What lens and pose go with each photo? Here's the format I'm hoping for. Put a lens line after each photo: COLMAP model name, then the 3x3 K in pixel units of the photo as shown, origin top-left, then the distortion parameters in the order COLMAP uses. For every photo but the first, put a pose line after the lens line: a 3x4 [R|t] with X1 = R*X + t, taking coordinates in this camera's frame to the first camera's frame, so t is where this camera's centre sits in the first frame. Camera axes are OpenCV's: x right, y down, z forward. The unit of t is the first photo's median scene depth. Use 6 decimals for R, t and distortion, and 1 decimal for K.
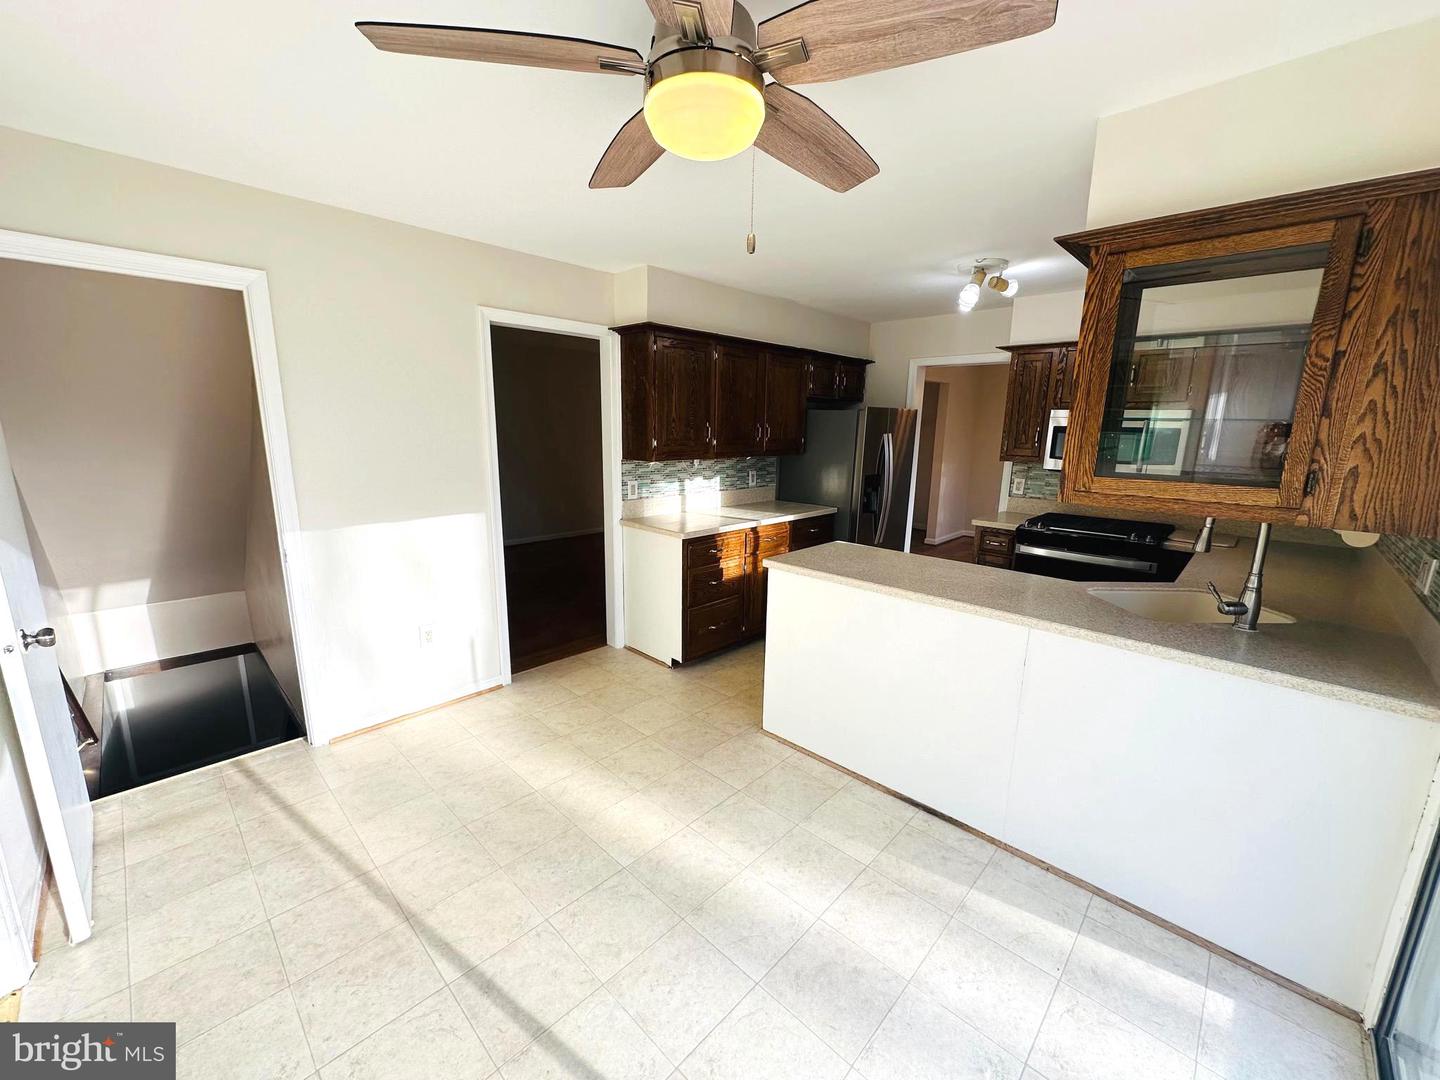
lens RADIAL K [[575.7, 0, 720.0], [0, 575.7, 539.8], [0, 0, 1]] dist [-0.000816, 0.000212]
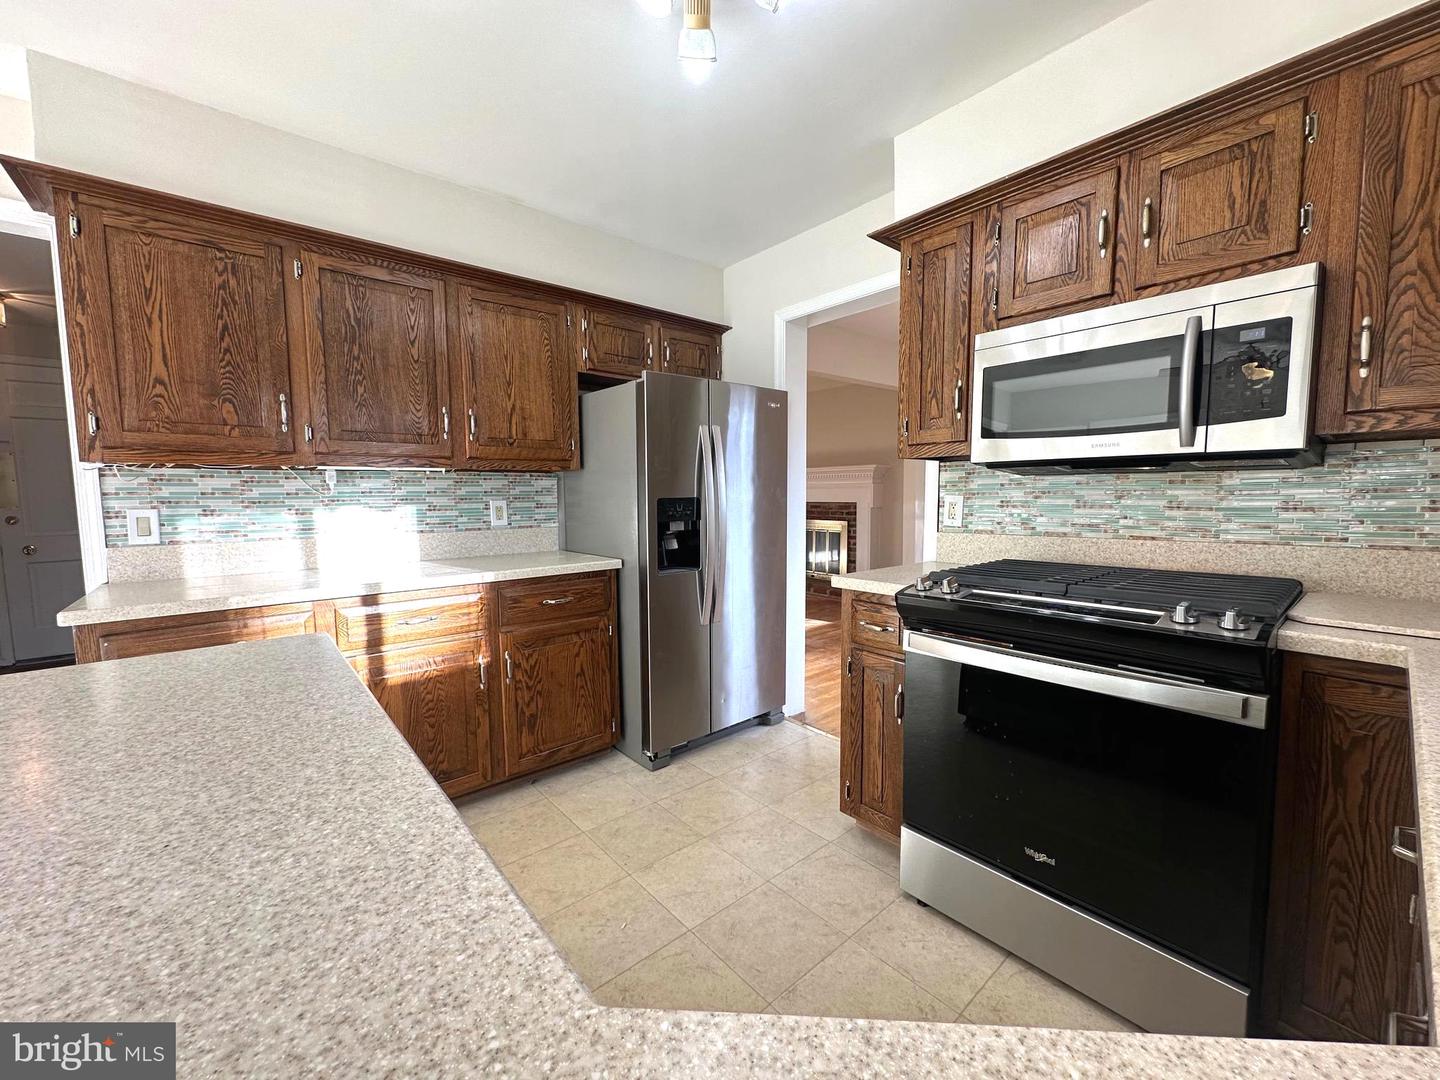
lens RADIAL K [[575.7, 0, 720.1], [0, 575.7, 540.7], [0, 0, 1]] dist [-0.000816, 0.000212]
pose [[0.994420, -0.020081, -0.103567, 0.395185], [0.007667, 0.992877, -0.118900, -0.008044], [0.105217, 0.117443, 0.987490, 0.514168]]
